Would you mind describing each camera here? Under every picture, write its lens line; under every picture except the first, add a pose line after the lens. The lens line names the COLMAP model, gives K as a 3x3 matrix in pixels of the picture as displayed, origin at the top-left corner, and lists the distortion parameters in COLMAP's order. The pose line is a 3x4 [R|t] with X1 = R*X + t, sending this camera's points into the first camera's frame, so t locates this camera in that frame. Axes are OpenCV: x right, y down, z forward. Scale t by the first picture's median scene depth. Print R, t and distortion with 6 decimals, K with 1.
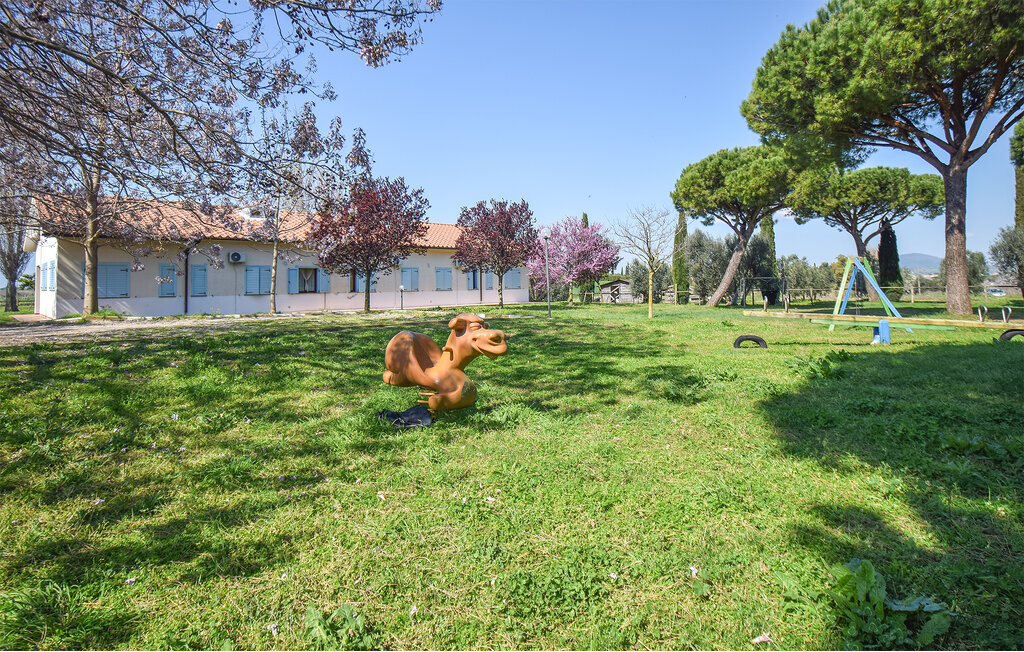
lens RADIAL K [[576.4, 0, 512.0], [0, 576.4, 326.0], [0, 0, 1]] dist [-0.000235, 0.000033]
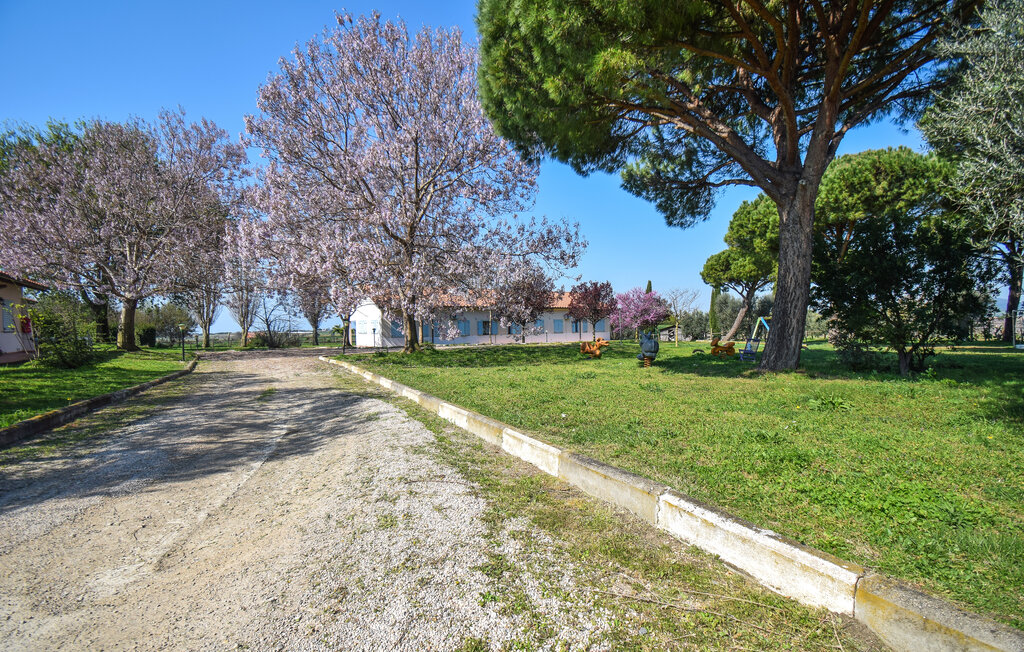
lens RADIAL K [[471.8, 0, 512.0], [0, 471.8, 356.4], [0, 0, 1]] dist [0.000755, 0.000153]
pose [[0.985115, 0.008295, -0.171699, -0.017958], [-0.010227, 0.999894, -0.010368, 0.026730], [0.171594, 0.011969, 0.985095, -0.440937]]
